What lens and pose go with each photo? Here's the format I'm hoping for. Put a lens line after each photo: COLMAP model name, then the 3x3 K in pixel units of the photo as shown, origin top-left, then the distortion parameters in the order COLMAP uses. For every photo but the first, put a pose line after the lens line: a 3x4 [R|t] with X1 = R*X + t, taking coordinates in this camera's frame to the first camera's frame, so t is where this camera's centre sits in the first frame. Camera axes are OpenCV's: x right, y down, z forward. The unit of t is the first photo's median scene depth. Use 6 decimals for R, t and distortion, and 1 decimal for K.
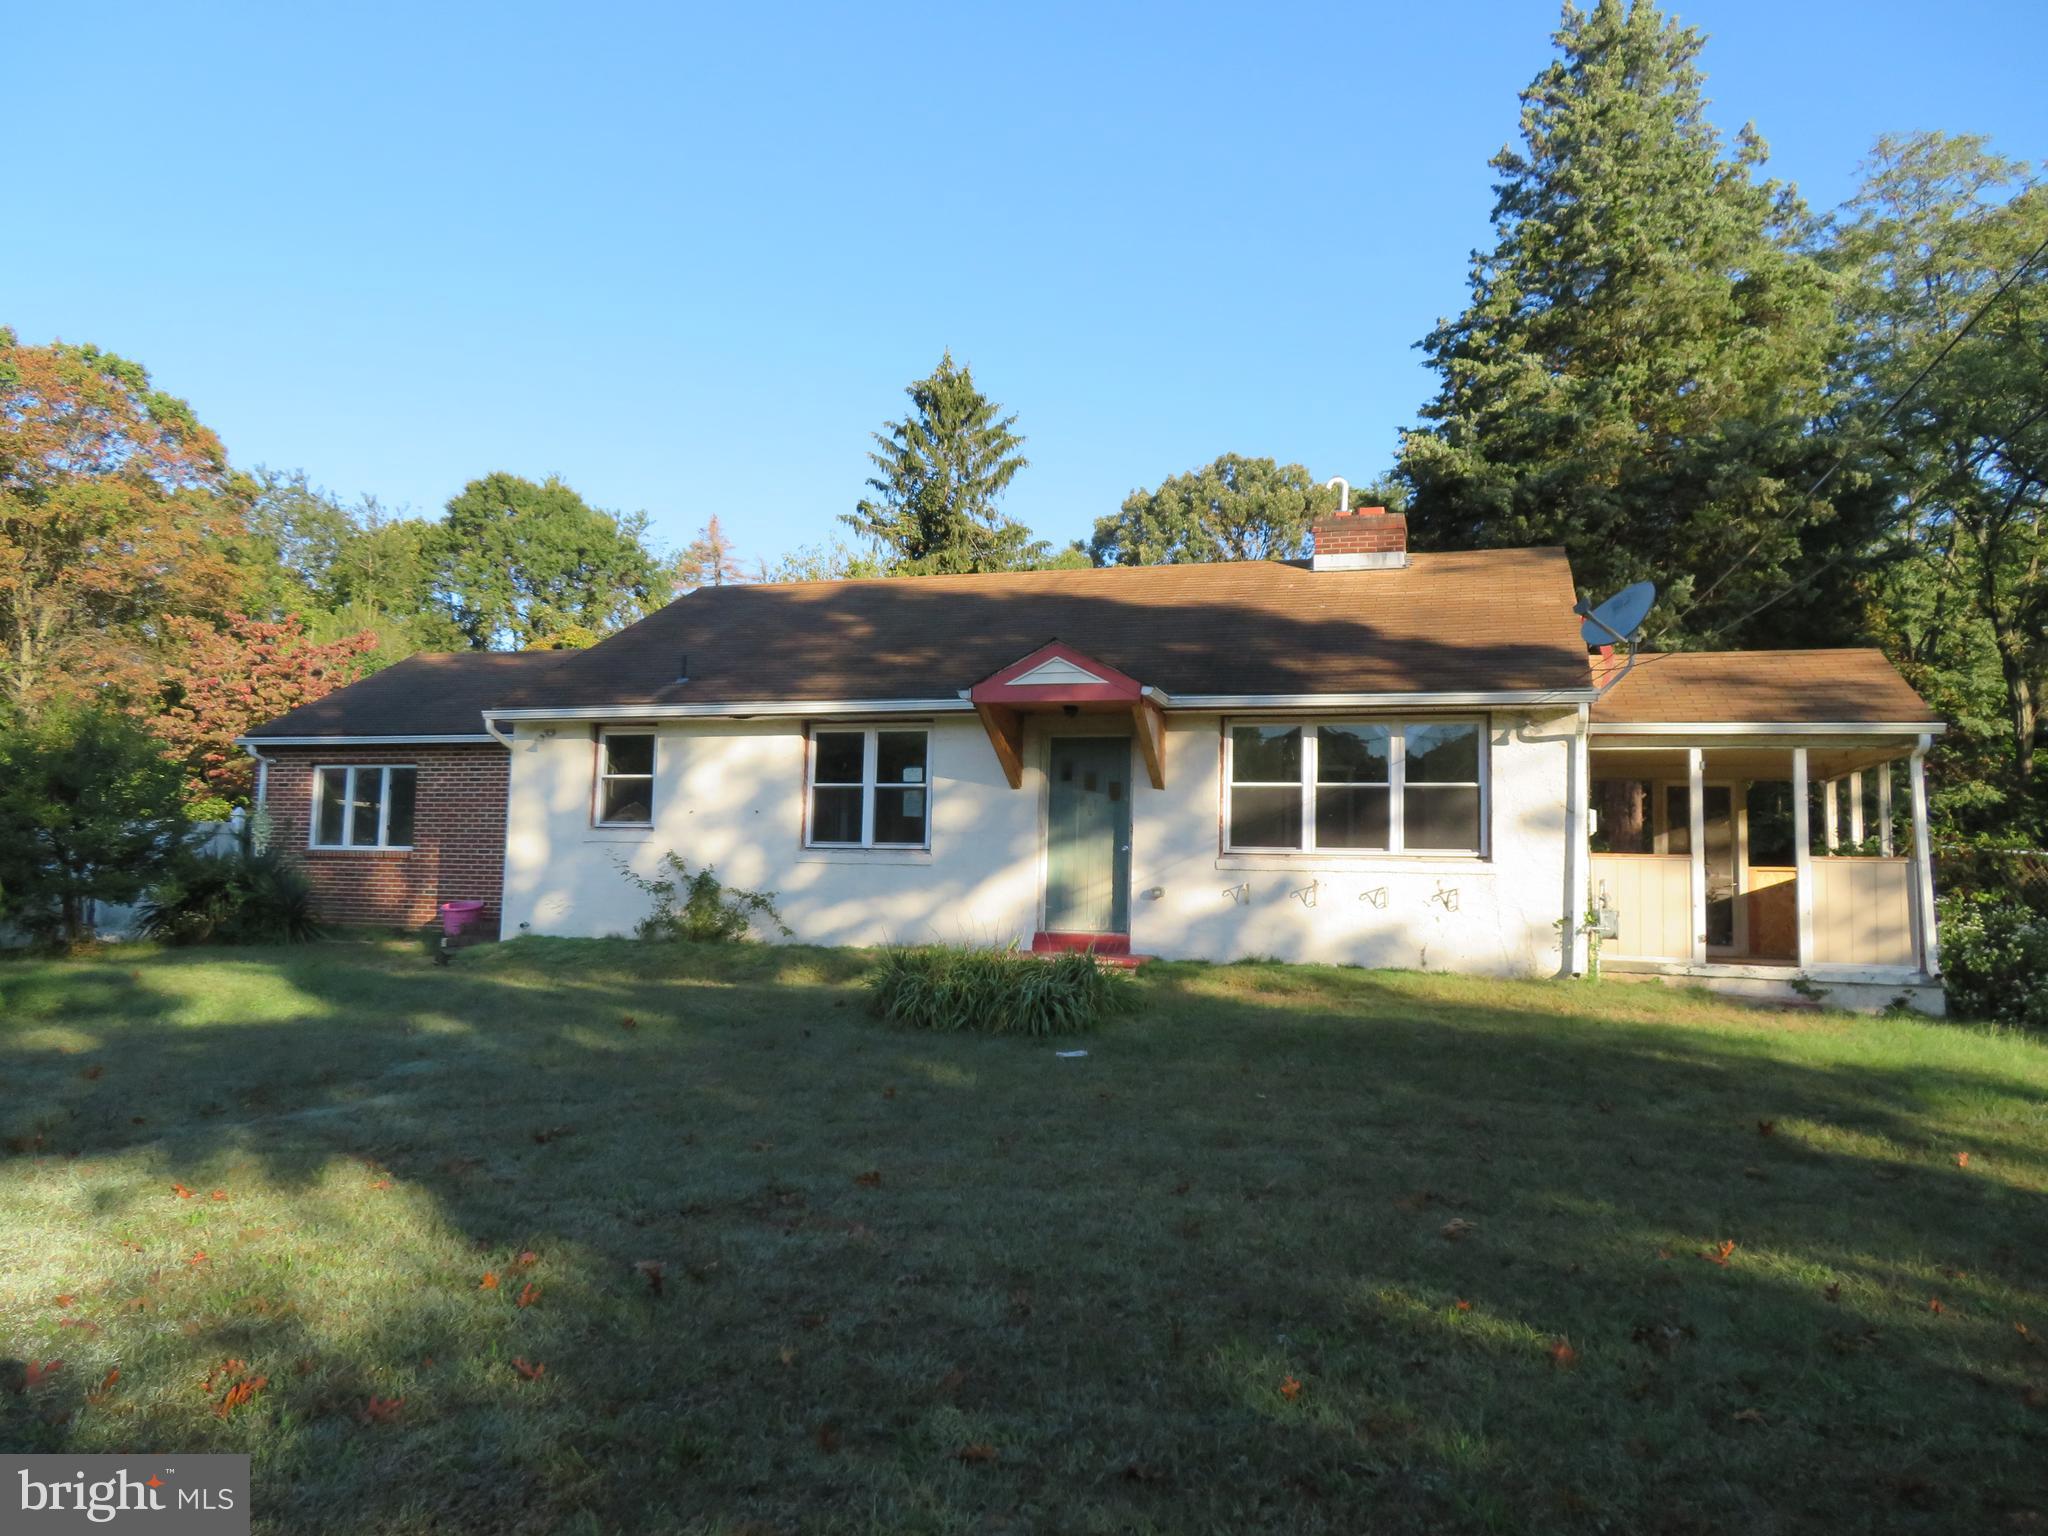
lens RADIAL K [[1463.5, 0, 1017.8], [0, 1463.5, 766.1], [0, 0, 1]] dist [-0.013613, 0.009368]
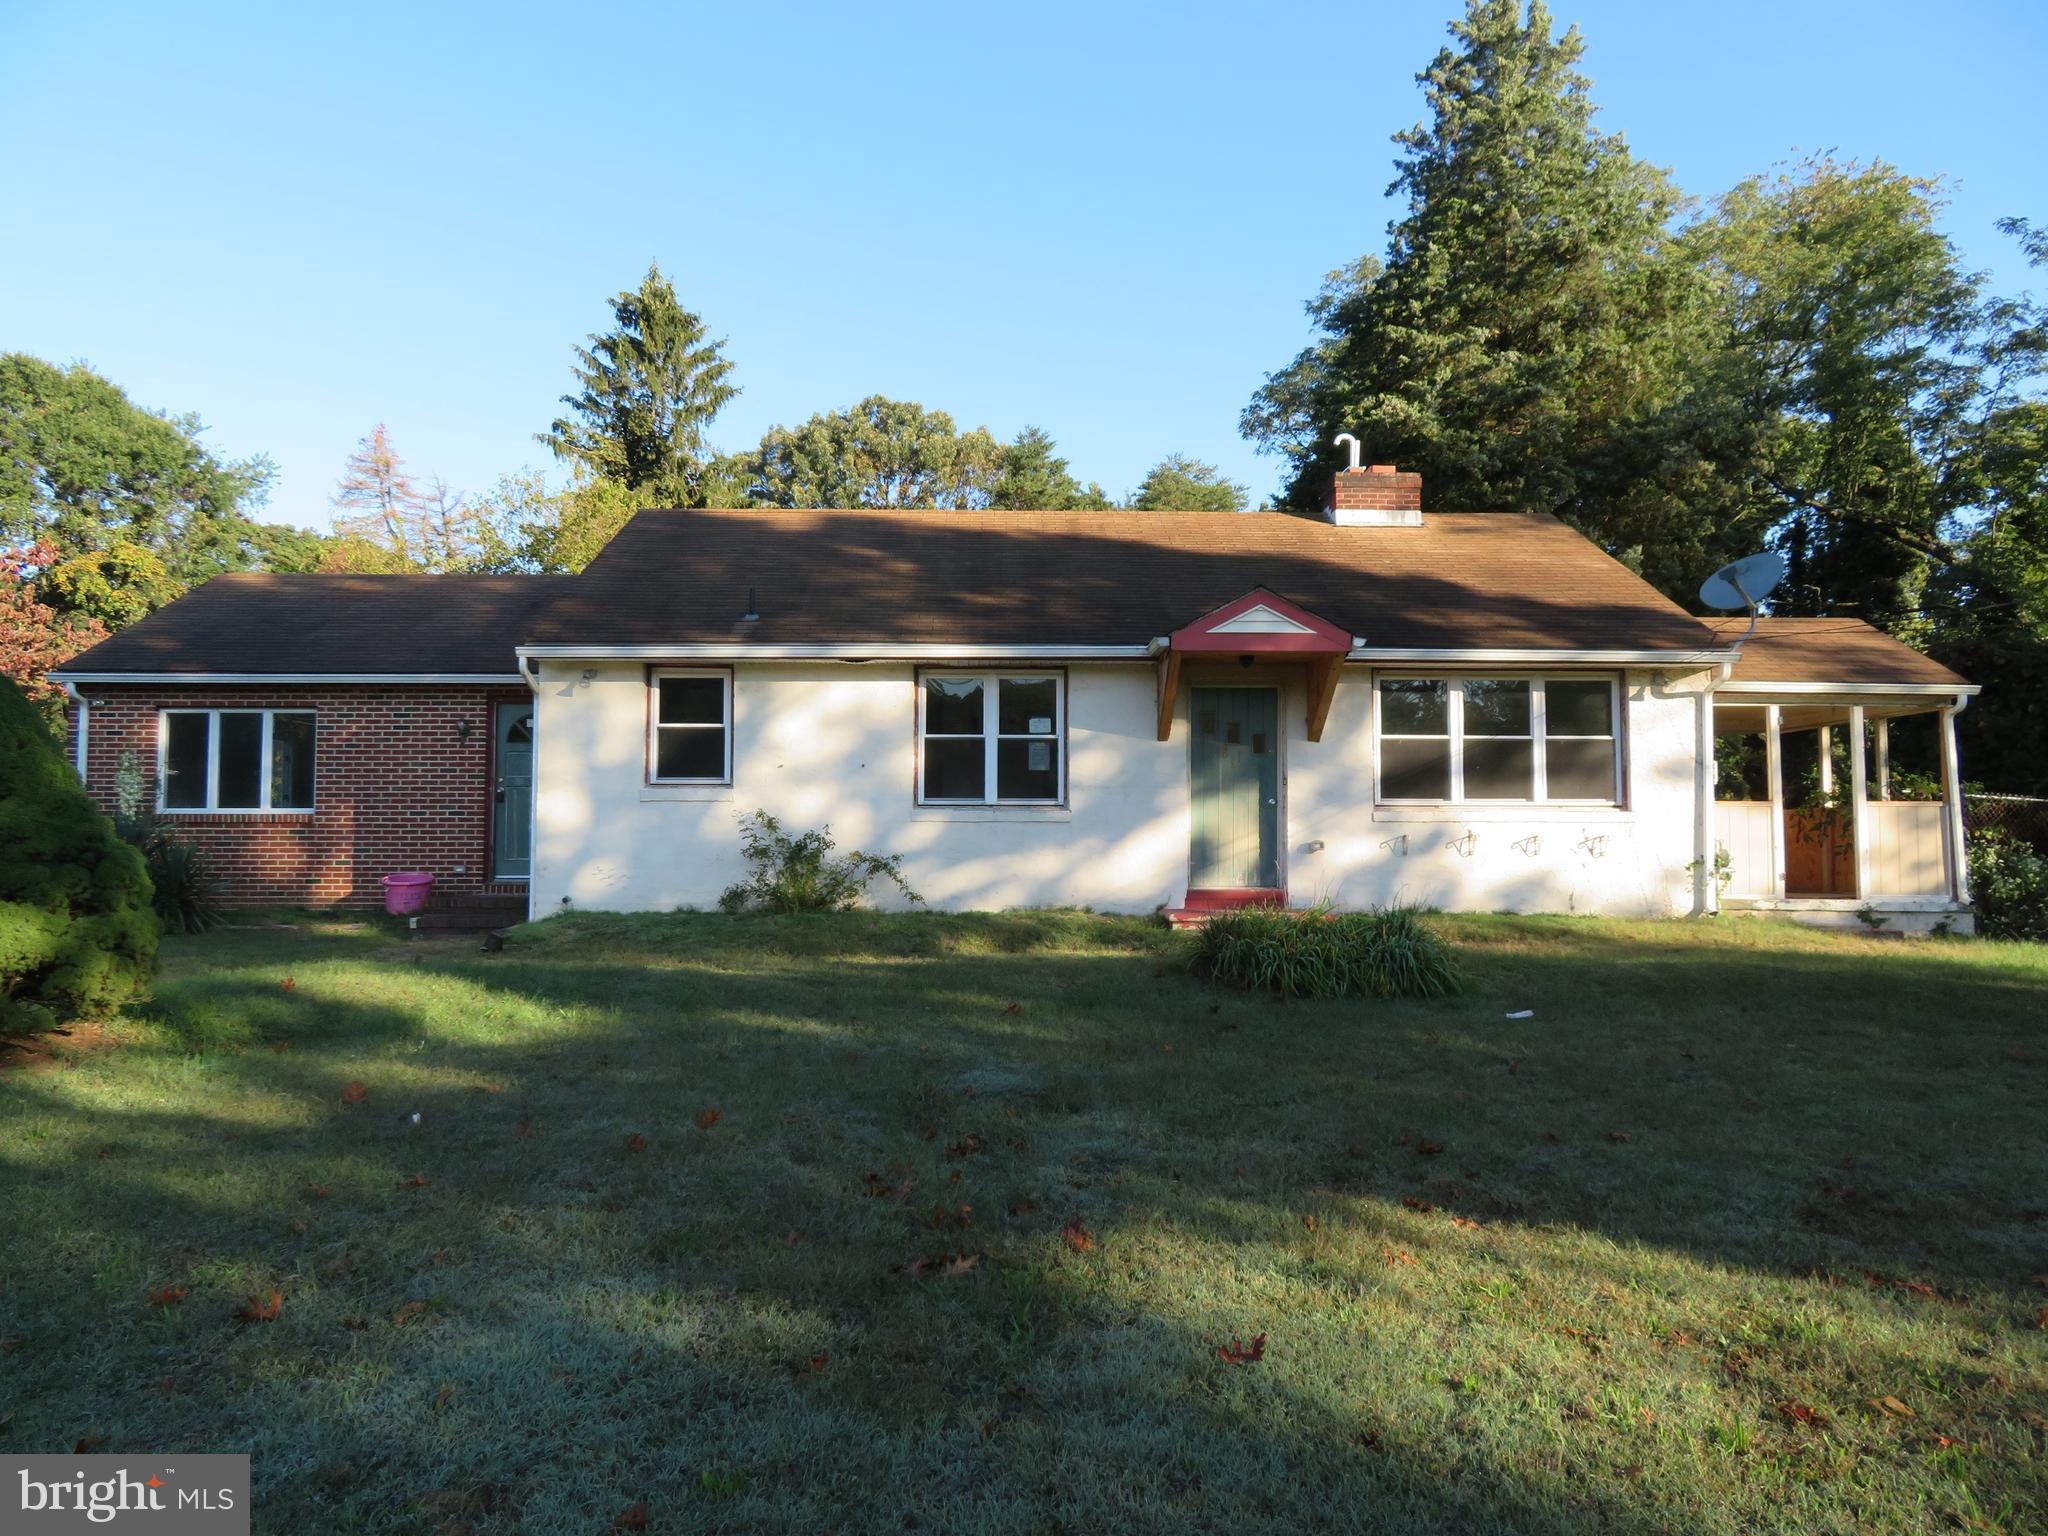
lens RADIAL K [[1463.5, 0, 1022.1], [0, 1463.5, 764.6], [0, 0, 1]] dist [-0.013613, 0.009368]
pose [[0.948332, -0.004942, 0.317241, -0.369744], [-0.006744, 0.999339, 0.035729, -0.002197], [-0.317208, -0.036023, 0.947672, 0.113498]]
